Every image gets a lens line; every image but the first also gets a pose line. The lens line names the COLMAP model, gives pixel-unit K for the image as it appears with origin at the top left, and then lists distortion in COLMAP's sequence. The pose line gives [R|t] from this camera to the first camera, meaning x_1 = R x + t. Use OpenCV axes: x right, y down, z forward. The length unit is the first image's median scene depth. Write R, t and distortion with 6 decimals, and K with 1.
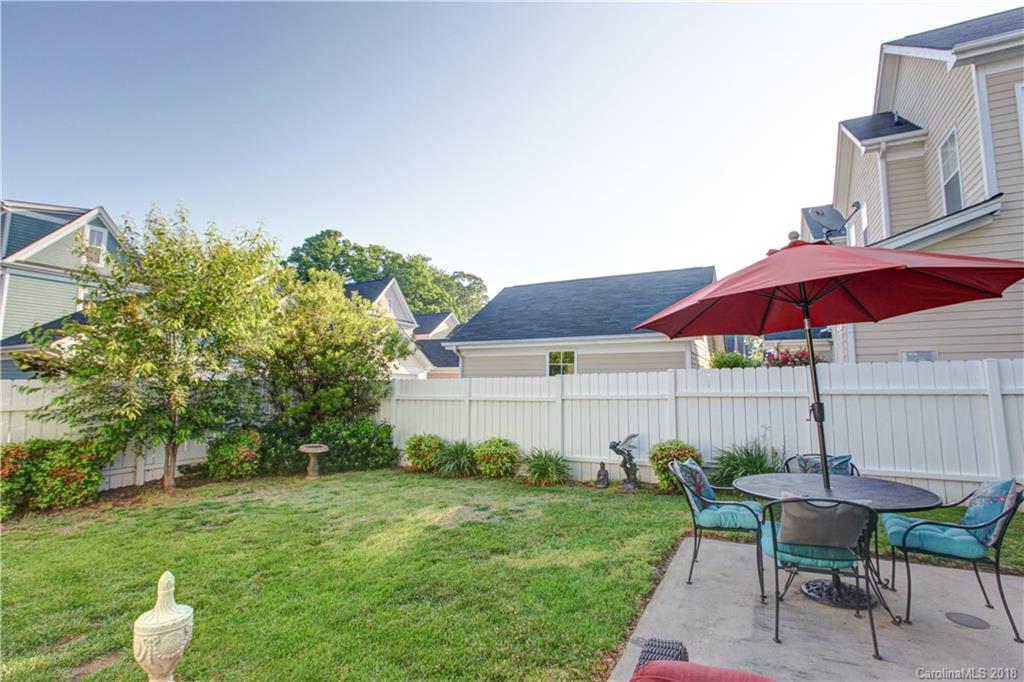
lens RADIAL K [[464.0, 0, 513.8], [0, 464.0, 337.3], [0, 0, 1]] dist [-0.052299, 0.016431]
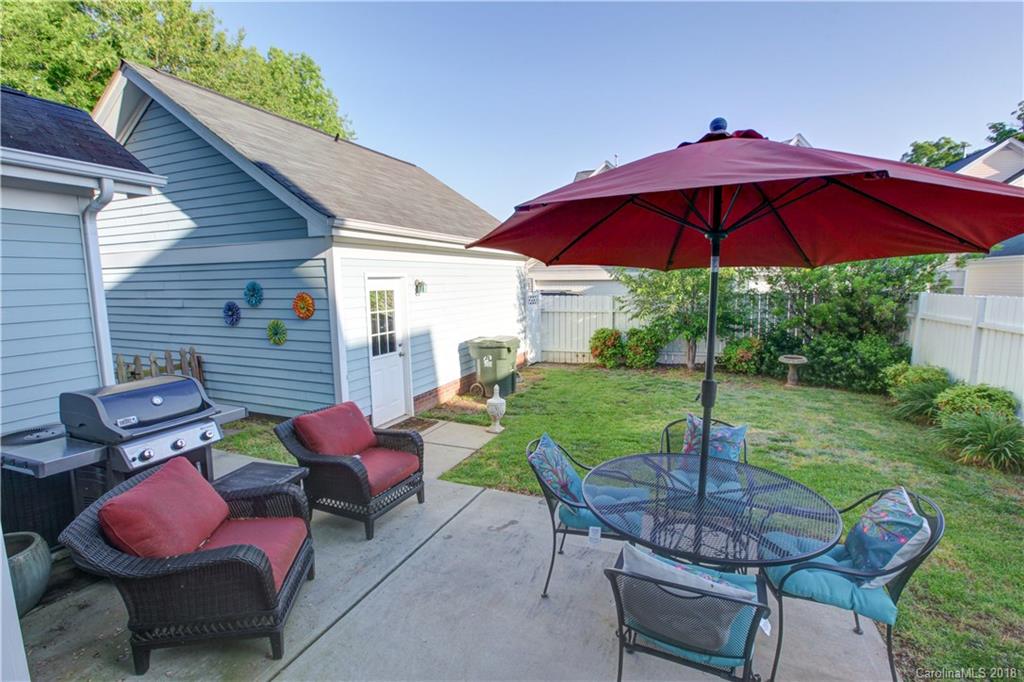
lens RADIAL K [[464.0, 0, 513.8], [0, 464.0, 345.9], [0, 0, 1]] dist [-0.052299, 0.016431]
pose [[0.088426, 0.129376, -0.987645, 0.557725], [0.121642, 0.982705, 0.139620, -0.017277], [0.988627, -0.132486, 0.071159, 0.283706]]
